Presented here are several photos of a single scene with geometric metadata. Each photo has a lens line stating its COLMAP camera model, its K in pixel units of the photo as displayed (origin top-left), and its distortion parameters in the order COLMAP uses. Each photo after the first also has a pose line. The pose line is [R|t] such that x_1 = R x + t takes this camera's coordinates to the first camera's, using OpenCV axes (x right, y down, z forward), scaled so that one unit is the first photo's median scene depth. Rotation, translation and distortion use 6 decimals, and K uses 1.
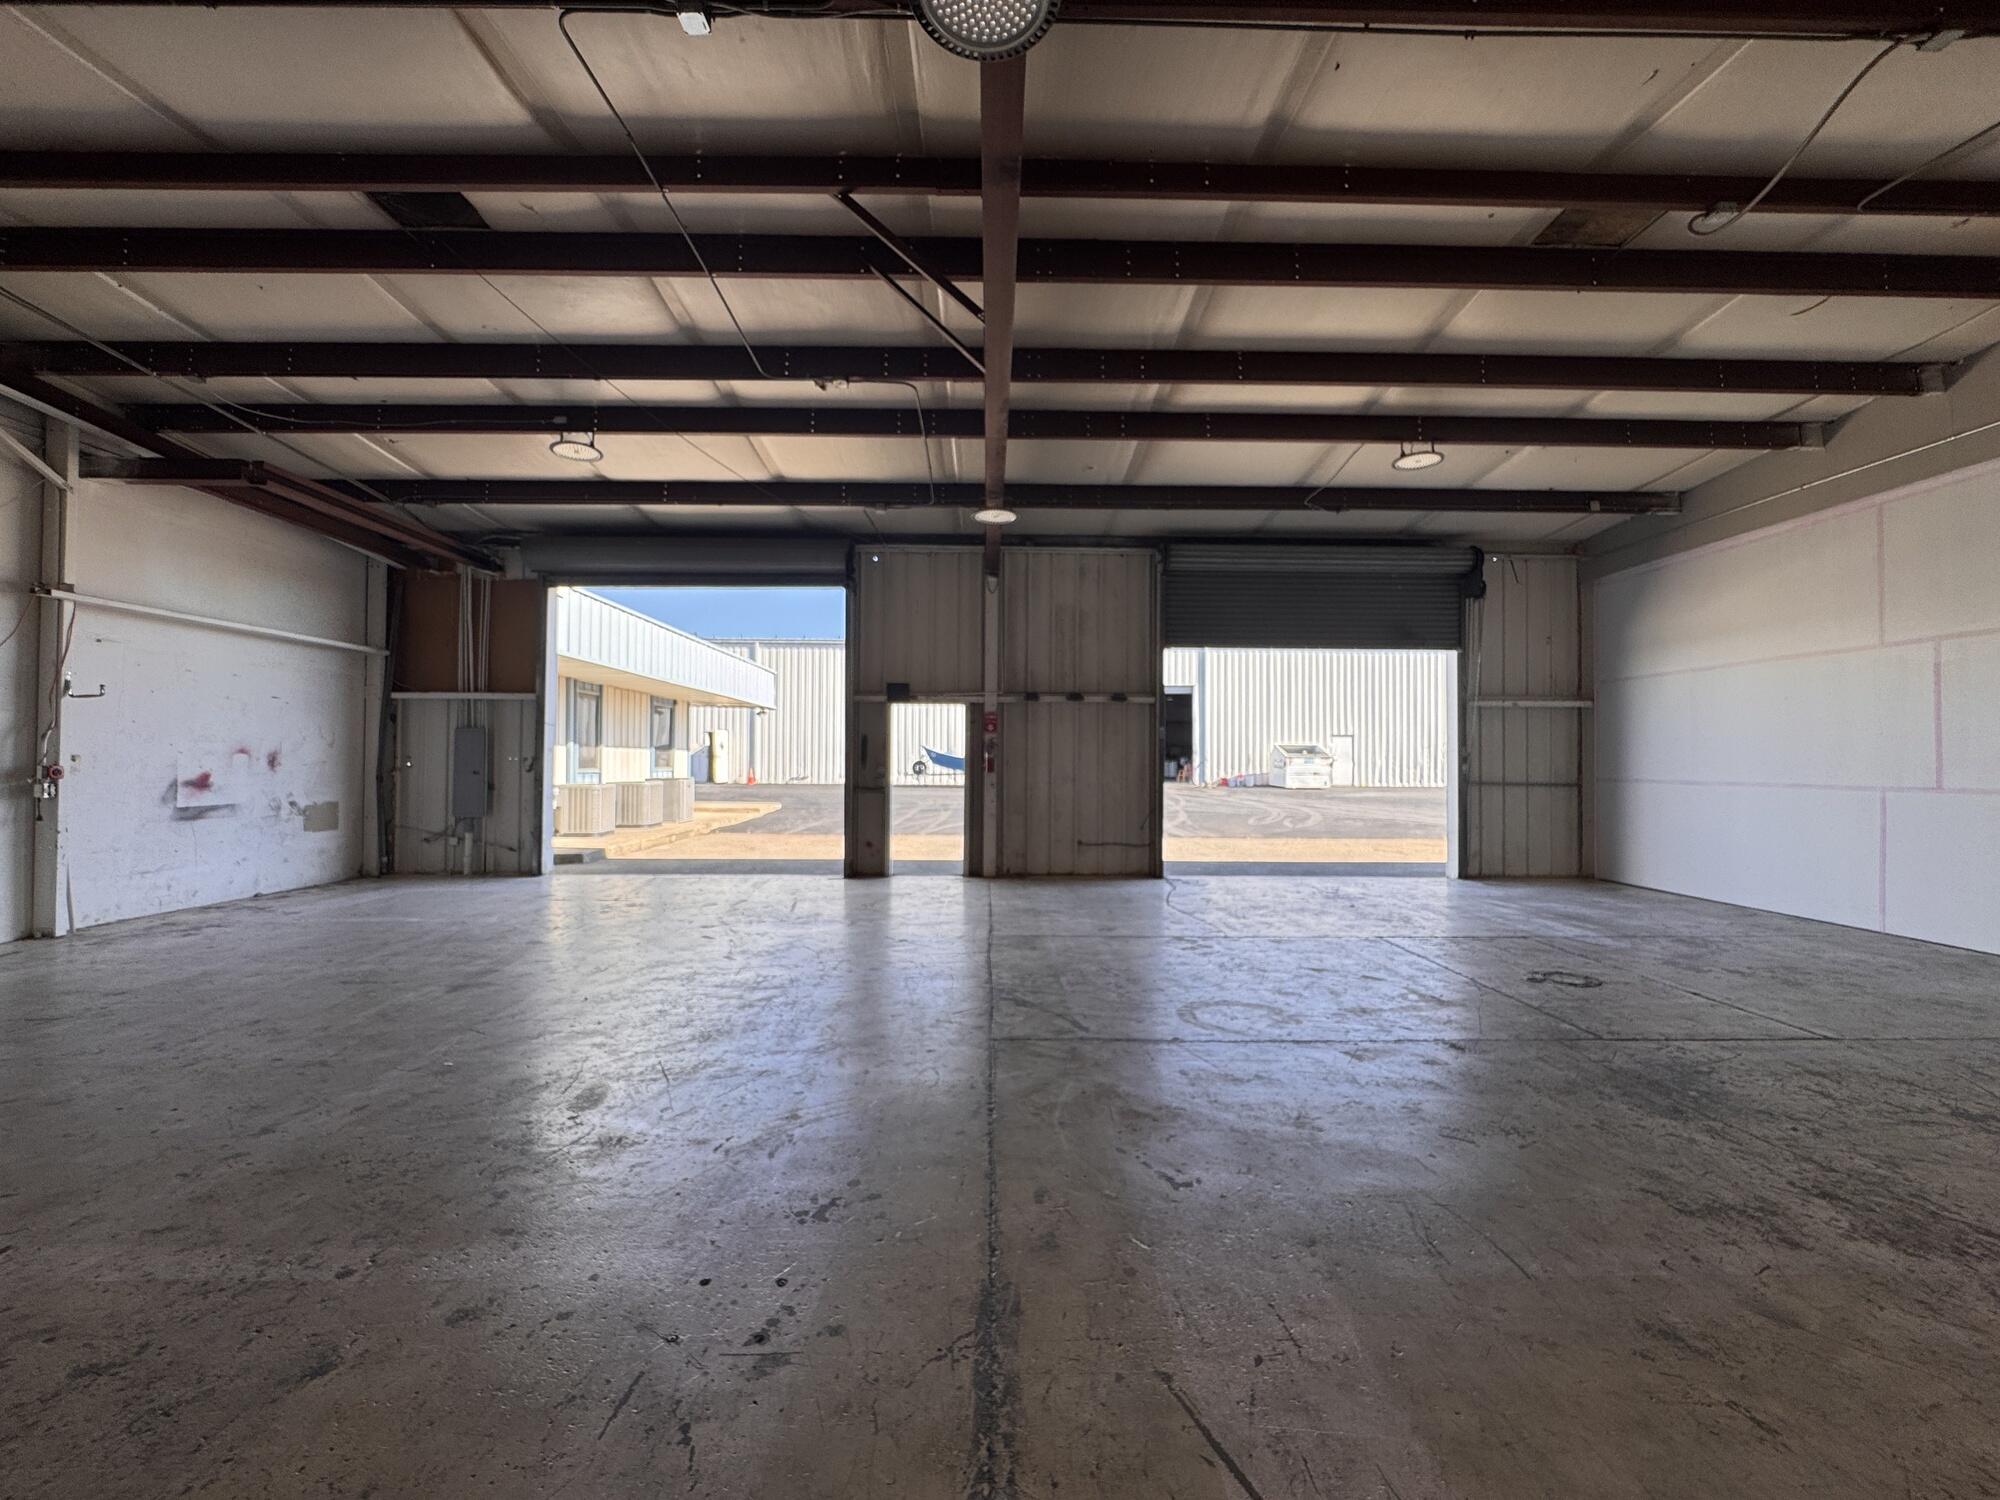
lens RADIAL K [[799.1, 0, 1000.0], [0, 799.1, 750.0], [0, 0, 1]] dist [-0.001792, -0.000320]
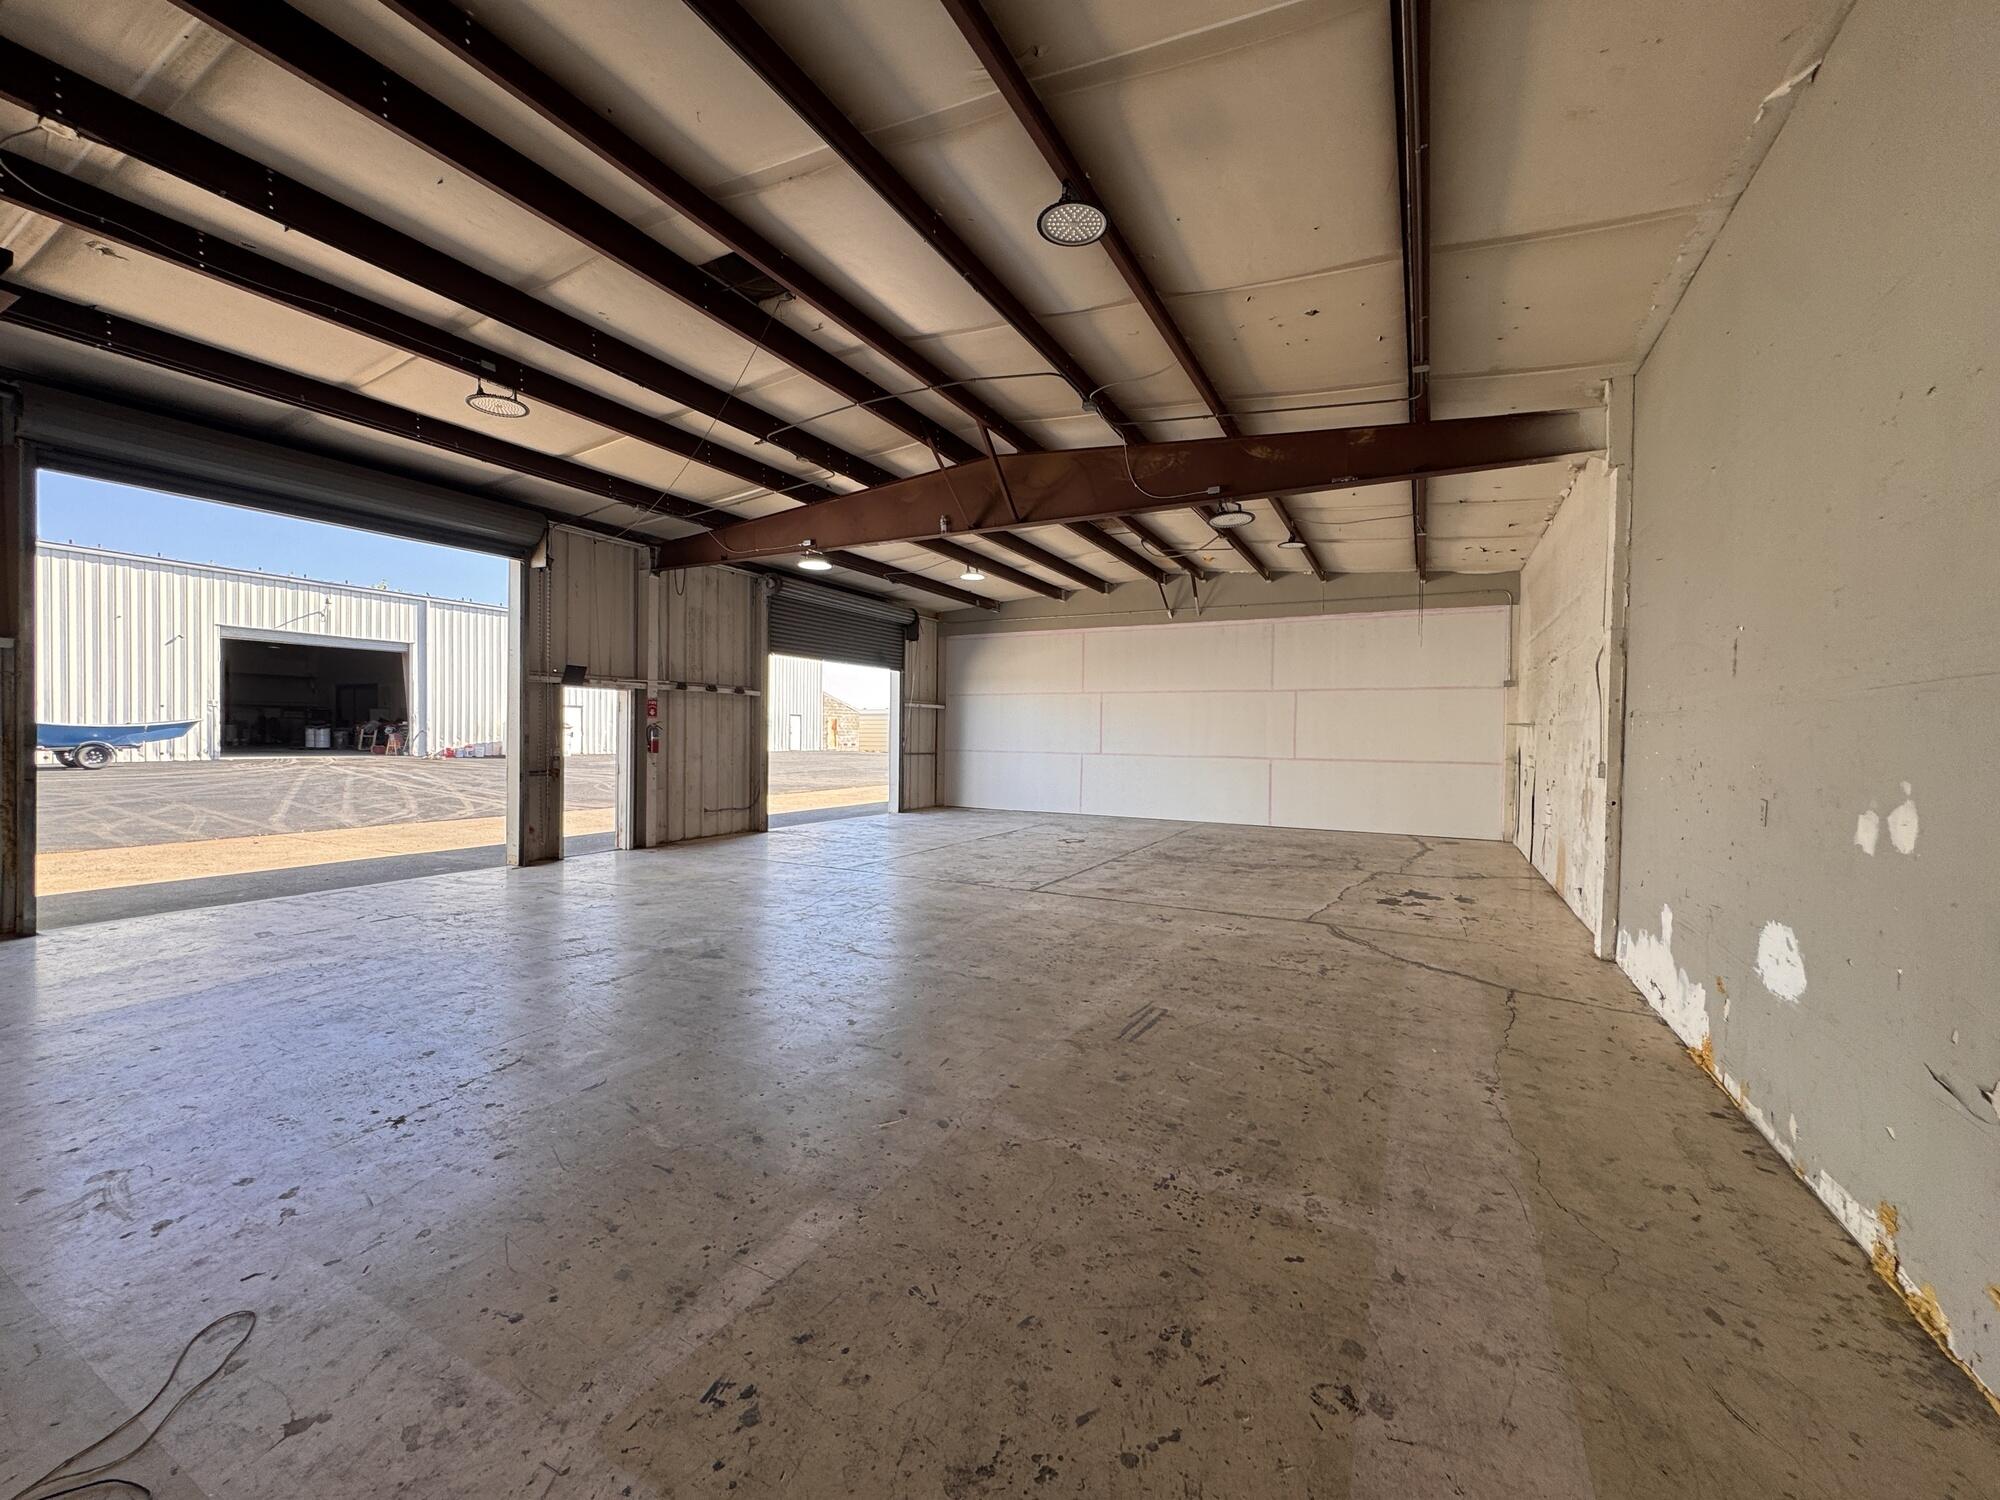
lens RADIAL K [[790.8, 0, 1000.0], [0, 790.8, 750.0], [0, 0, 1]] dist [-0.001906, -0.000153]
pose [[0.485394, -0.016054, 0.874148, -0.733136], [-0.023176, 0.999244, 0.031221, -0.021331], [-0.873988, -0.035414, 0.484655, 0.048850]]
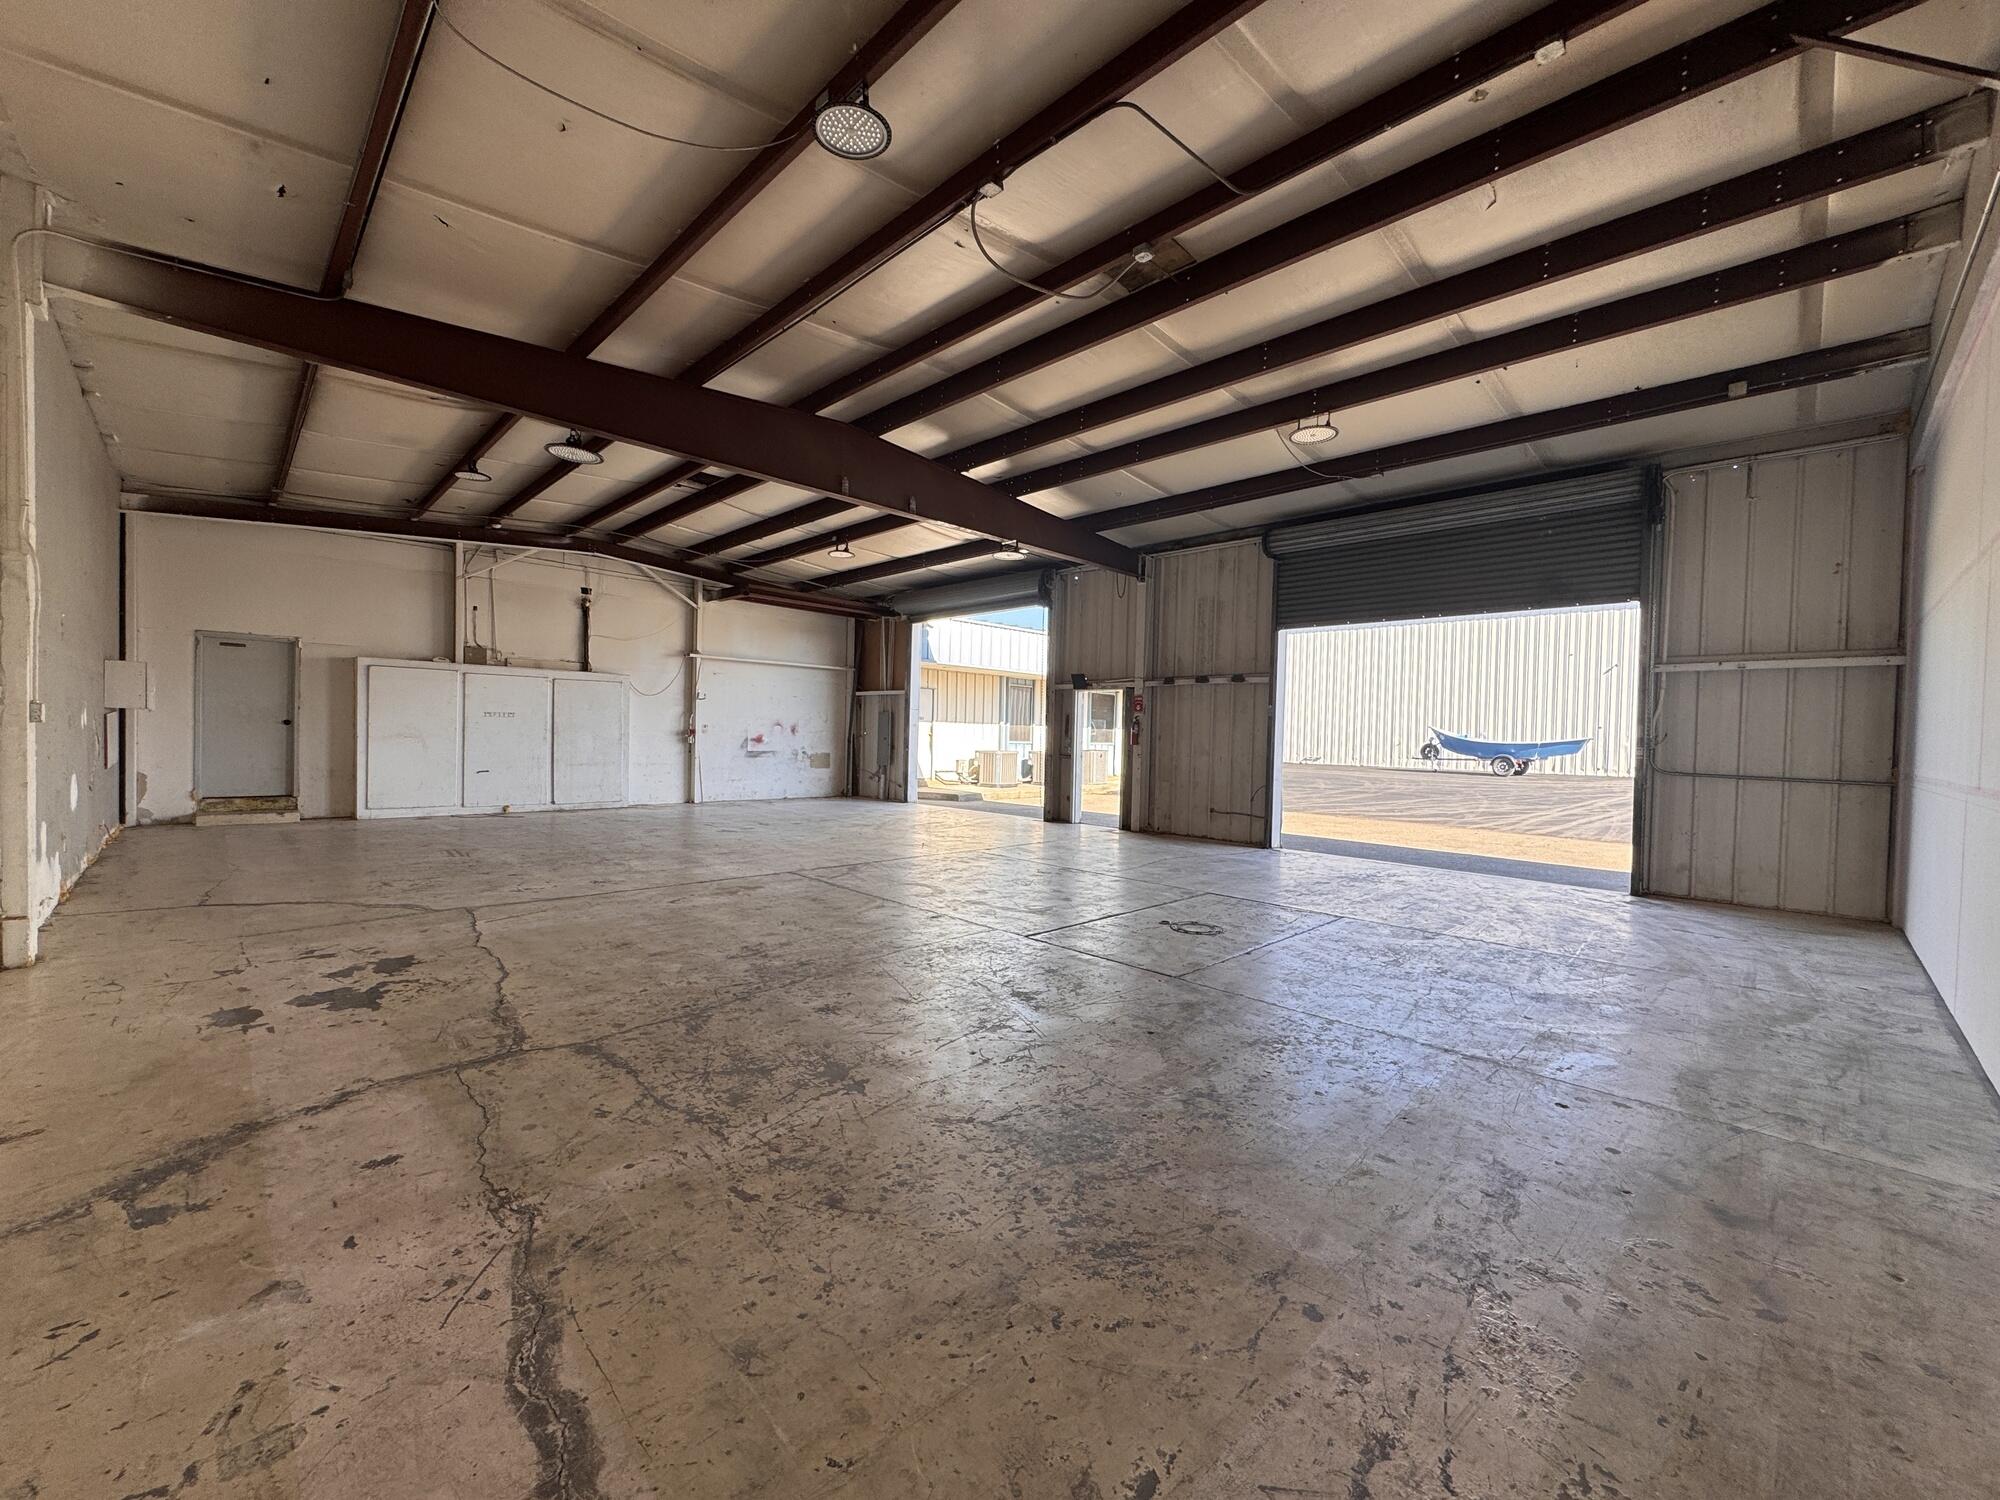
lens RADIAL K [[790.8, 0, 1000.0], [0, 790.8, 750.0], [0, 0, 1]] dist [-0.001906, -0.000153]
pose [[0.696363, 0.025839, -0.717225, 0.698985], [-0.010399, 0.999610, 0.025916, 0.006673], [0.717615, -0.010589, 0.696360, 0.021085]]
